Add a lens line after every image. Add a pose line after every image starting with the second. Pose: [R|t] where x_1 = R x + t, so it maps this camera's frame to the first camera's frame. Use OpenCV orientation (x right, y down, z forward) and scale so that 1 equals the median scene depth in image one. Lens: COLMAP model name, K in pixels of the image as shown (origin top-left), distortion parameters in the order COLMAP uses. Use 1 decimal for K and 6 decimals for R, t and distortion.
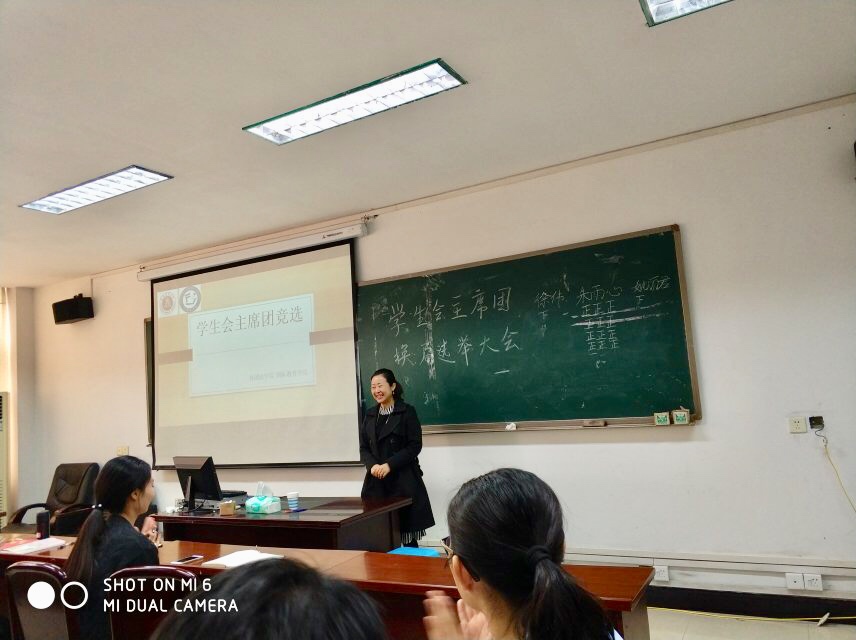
lens RADIAL K [[668.8, 0, 426.8], [0, 668.8, 319.7], [0, 0, 1]] dist [0.007338, 0.000924]
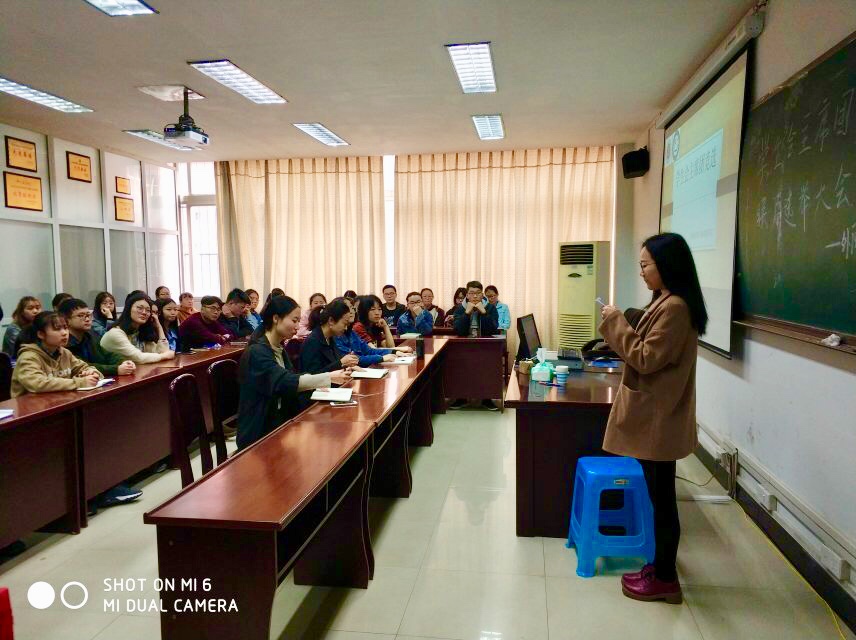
lens RADIAL K [[668.8, 0, 428.1], [0, 668.8, 323.6], [0, 0, 1]] dist [0.007338, 0.000924]
pose [[0.349972, 0.145833, -0.925339, 0.519207], [0.096015, 0.977021, 0.190291, 0.000937], [0.931826, -0.155443, 0.327928, 0.460304]]
